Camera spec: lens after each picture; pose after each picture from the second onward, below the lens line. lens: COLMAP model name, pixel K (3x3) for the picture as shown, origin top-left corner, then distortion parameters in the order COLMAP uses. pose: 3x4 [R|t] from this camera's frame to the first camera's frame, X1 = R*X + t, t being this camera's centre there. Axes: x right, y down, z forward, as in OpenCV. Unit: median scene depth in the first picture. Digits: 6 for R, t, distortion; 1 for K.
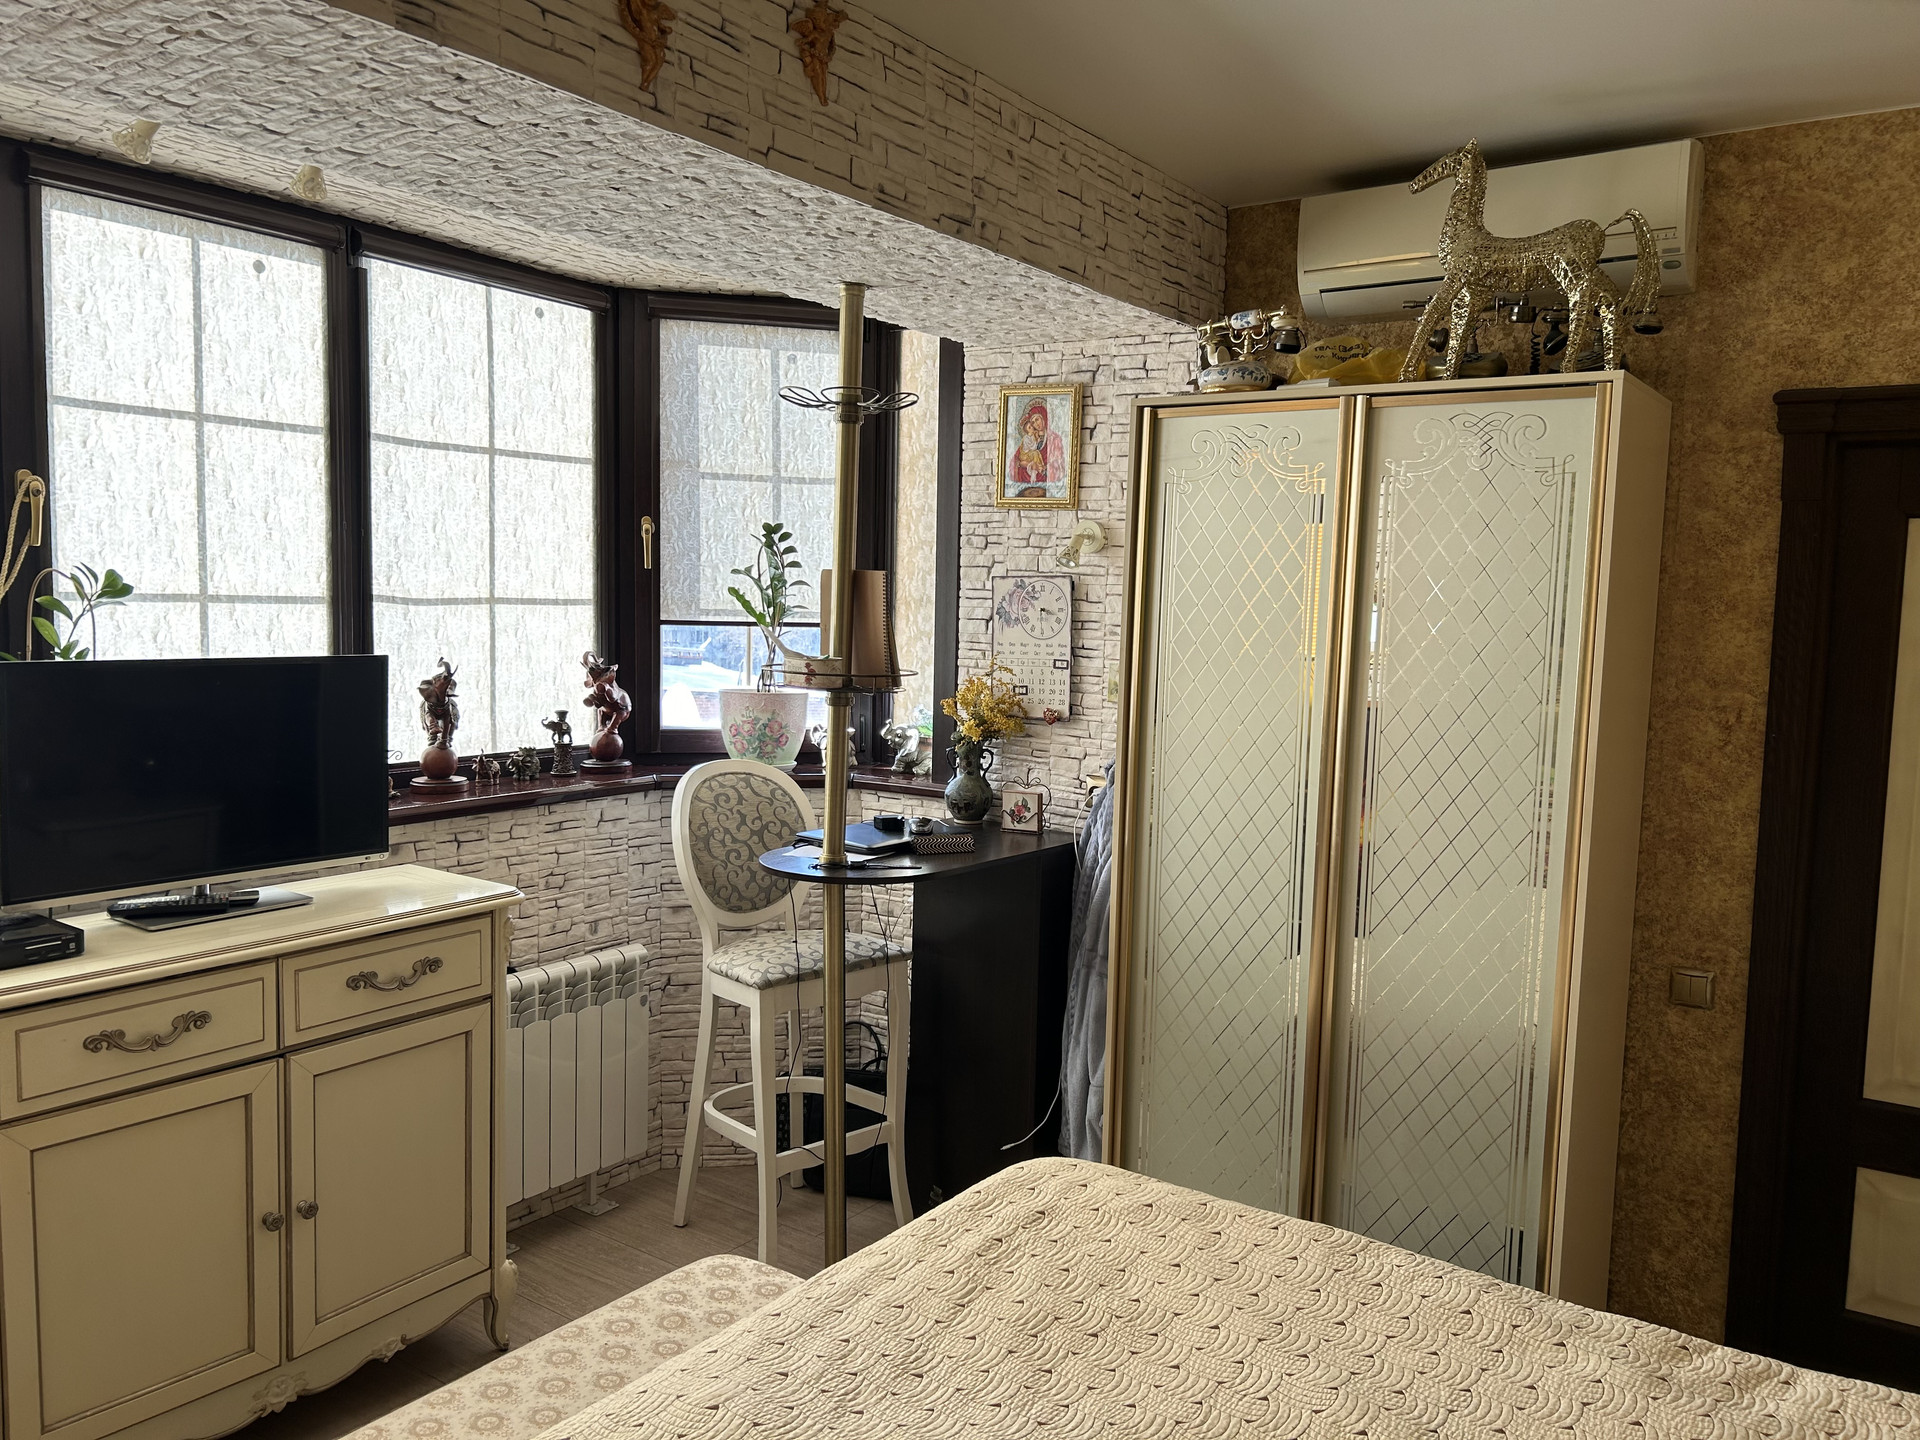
lens RADIAL K [[1451.9, 0, 961.6], [0, 1451.9, 712.5], [0, 0, 1]] dist [0.057853, -0.076512]
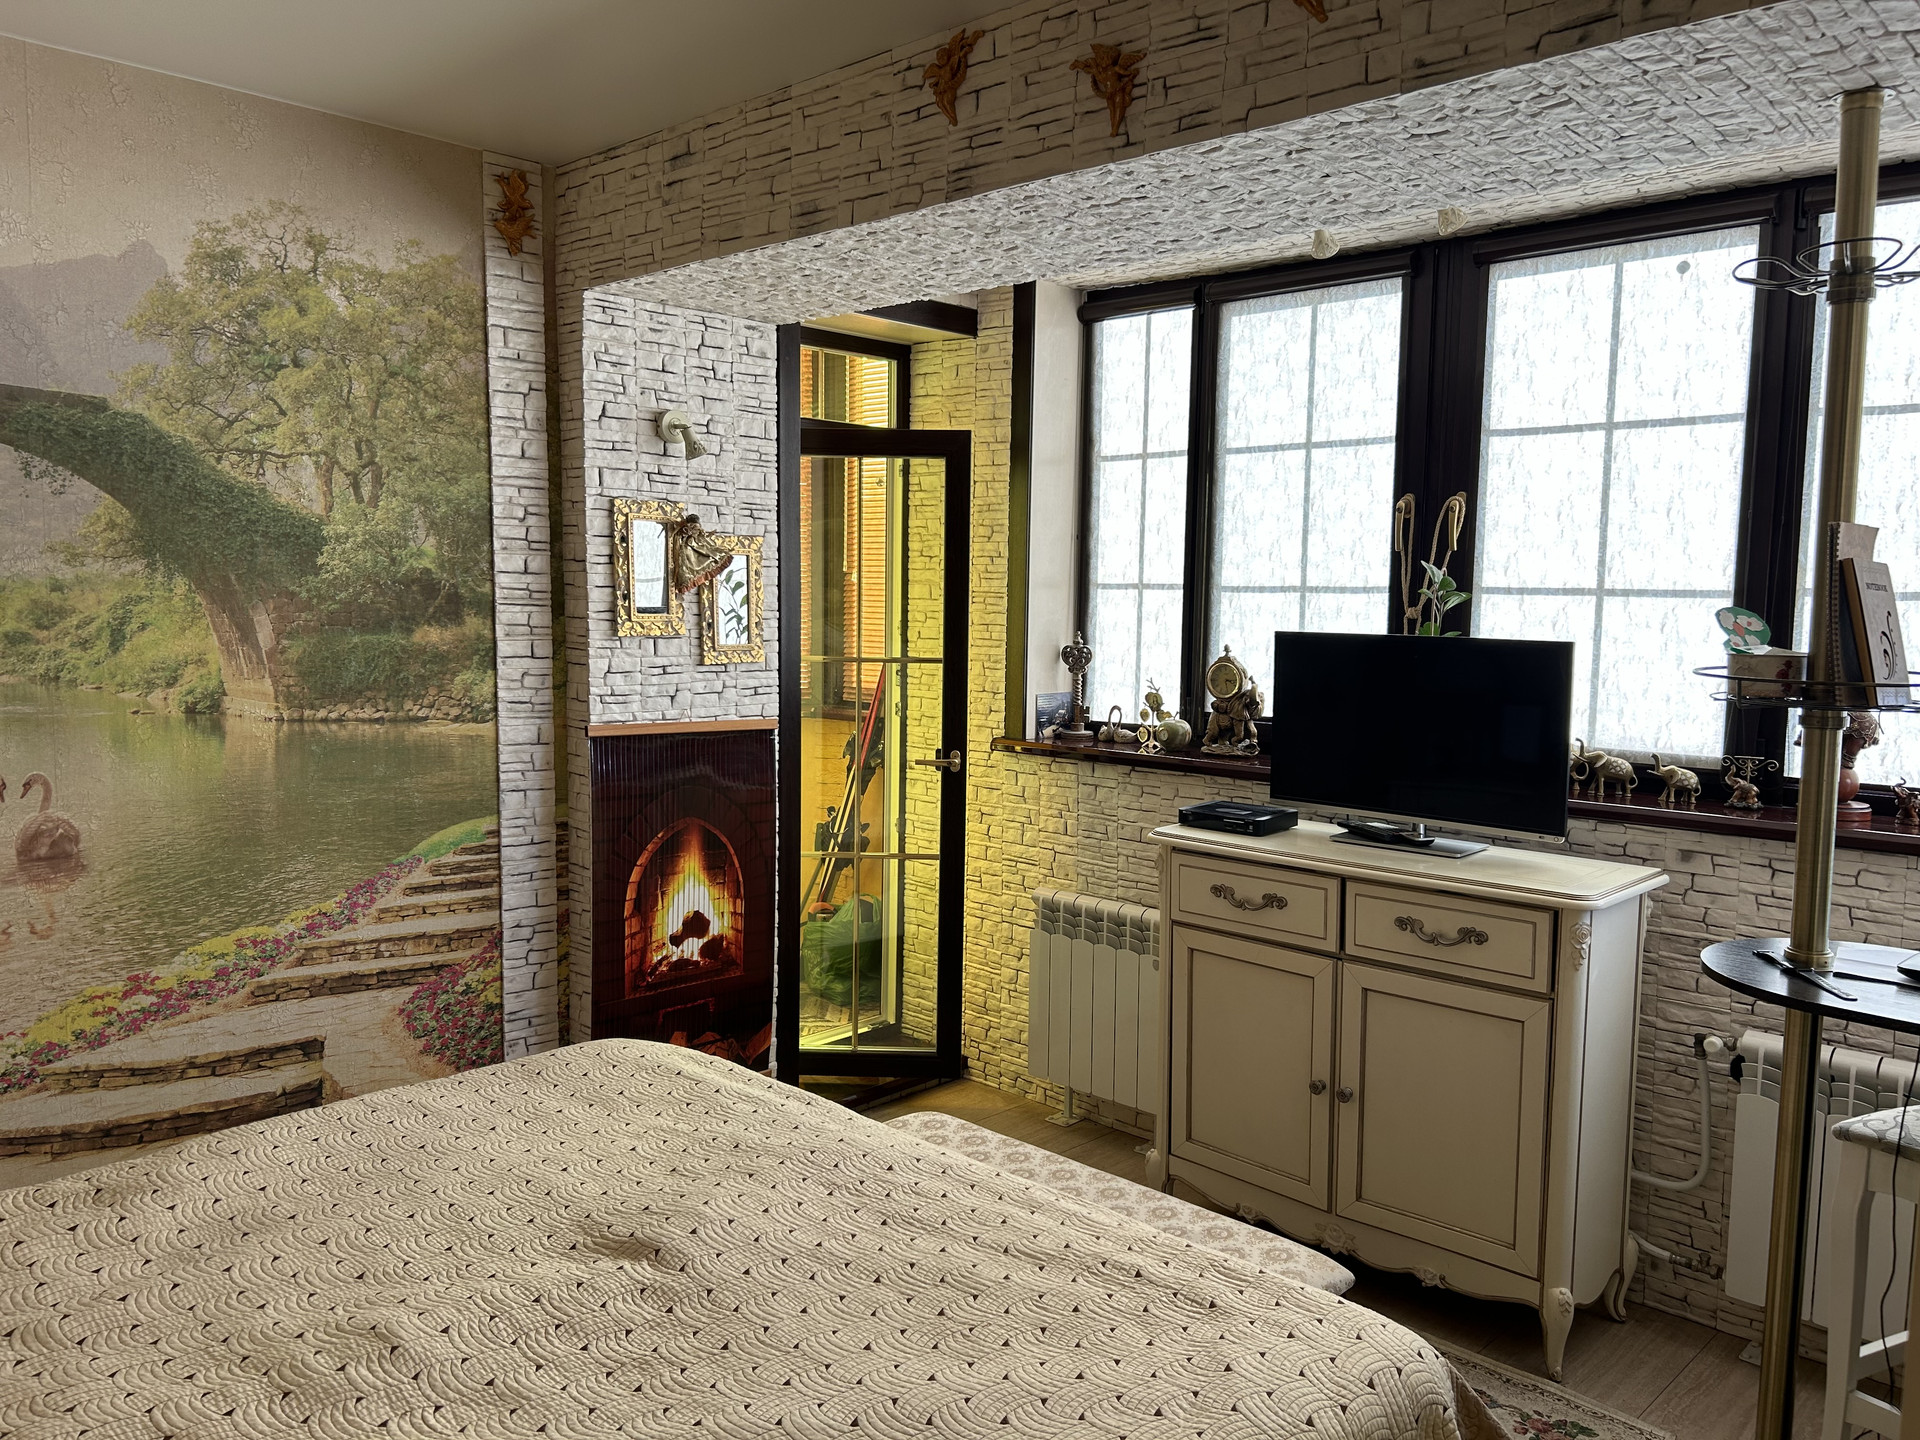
lens RADIAL K [[1451.9, 0, 968.4], [0, 1451.9, 721.7], [0, 0, 1]] dist [0.057853, -0.076512]
pose [[-0.142996, 0.067710, -0.987404, 0.670112], [-0.097839, 0.991803, 0.082181, -0.027224], [0.984875, 0.108359, -0.135199, 0.733066]]
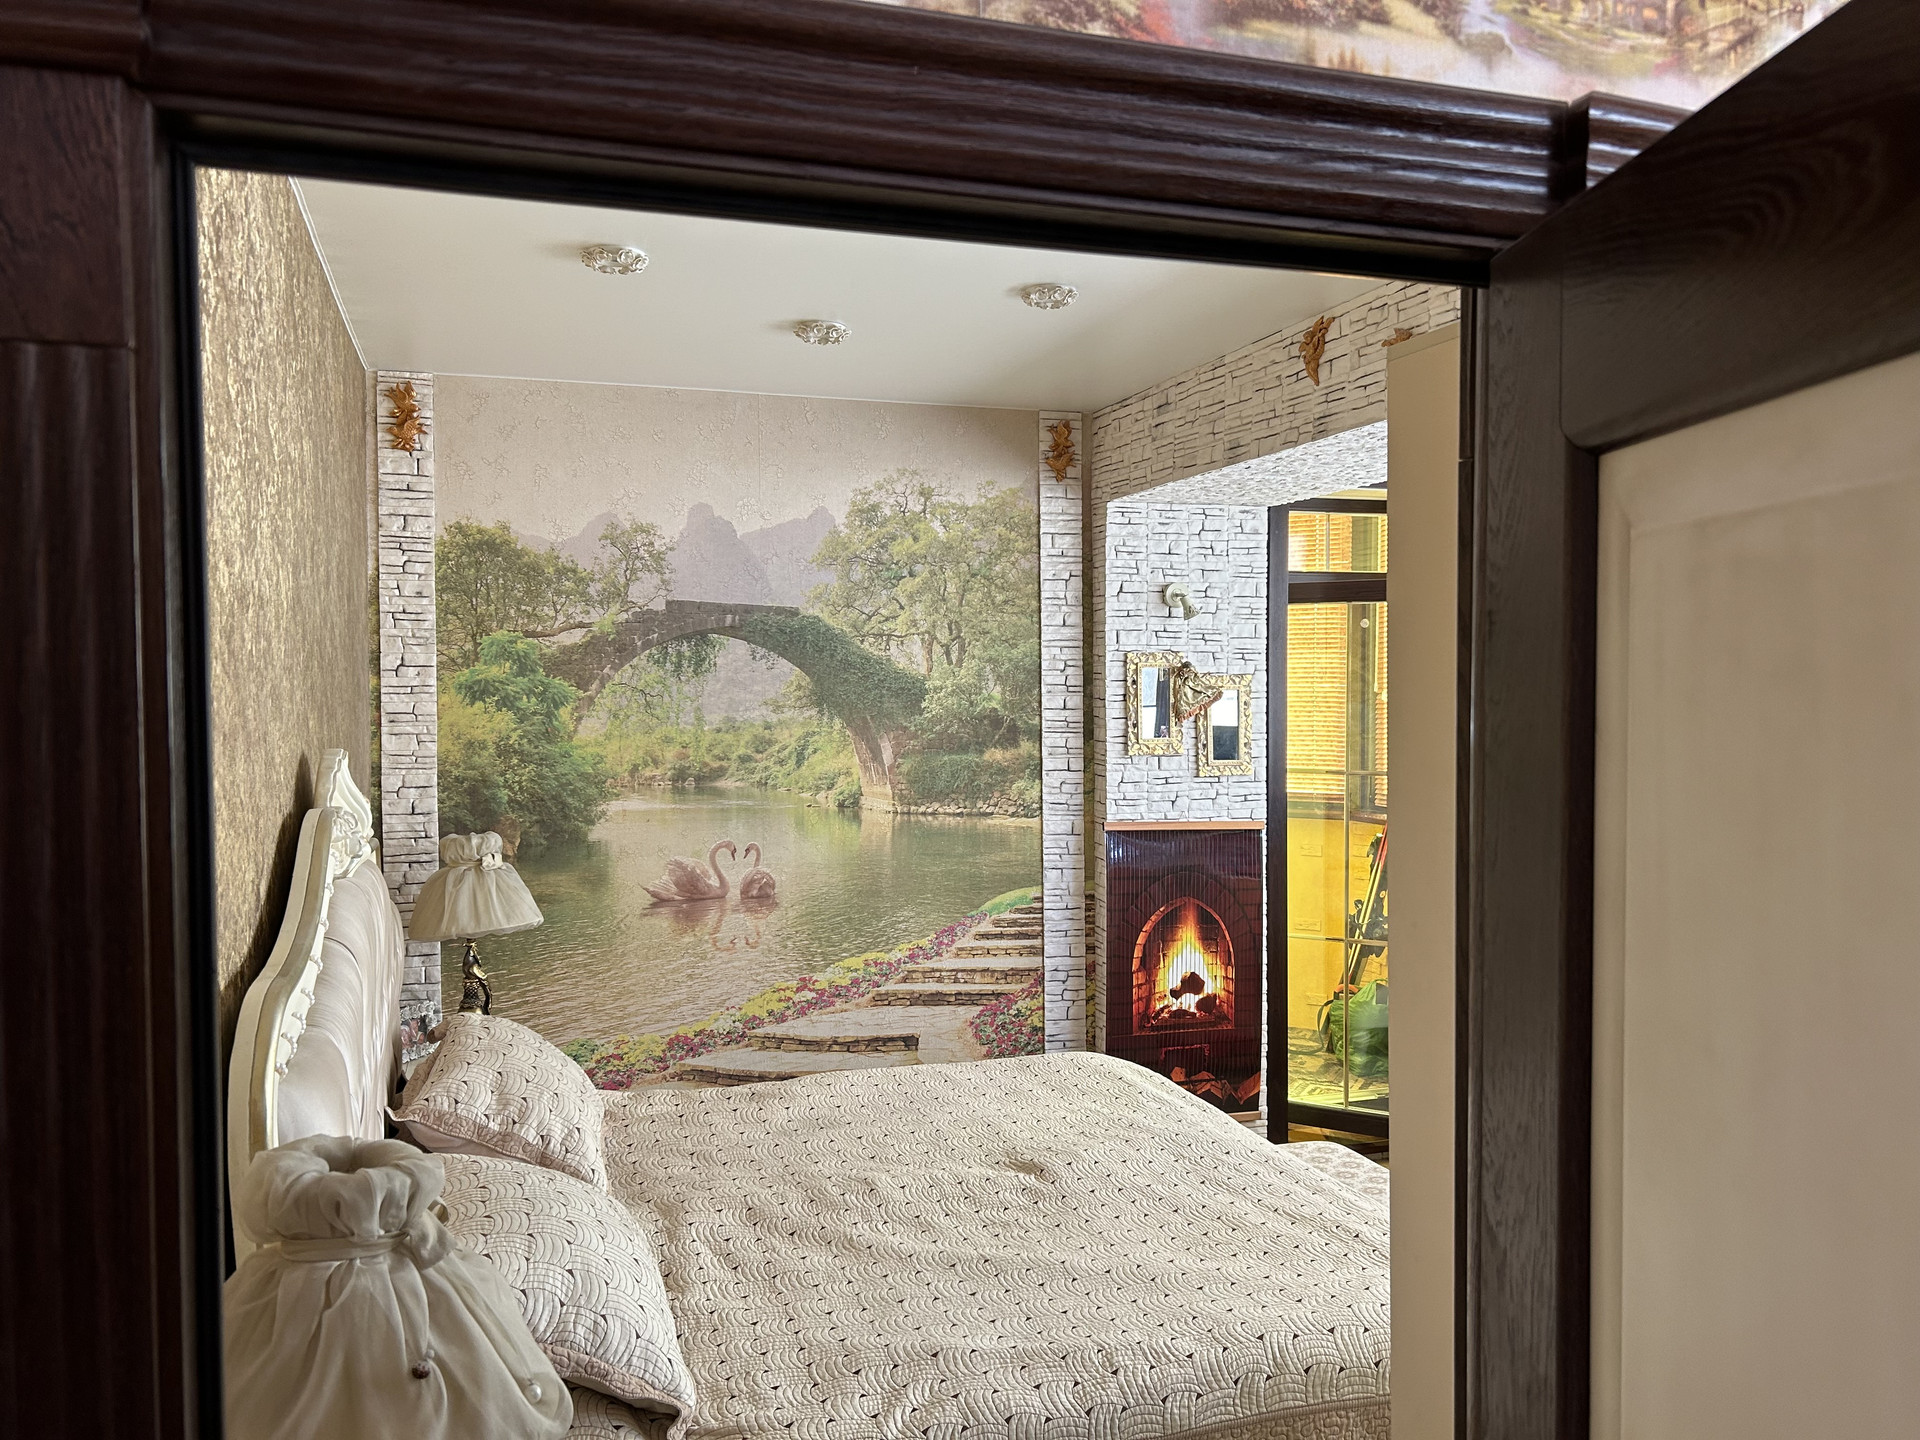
lens RADIAL K [[1451.9, 0, 971.3], [0, 1451.9, 715.2], [0, 0, 1]] dist [0.057853, -0.076512]
pose [[-0.586117, 0.001693, -0.810225, 0.902672], [-0.074573, 0.995640, 0.056026, -0.088905], [0.806787, 0.093259, -0.583436, 1.056440]]
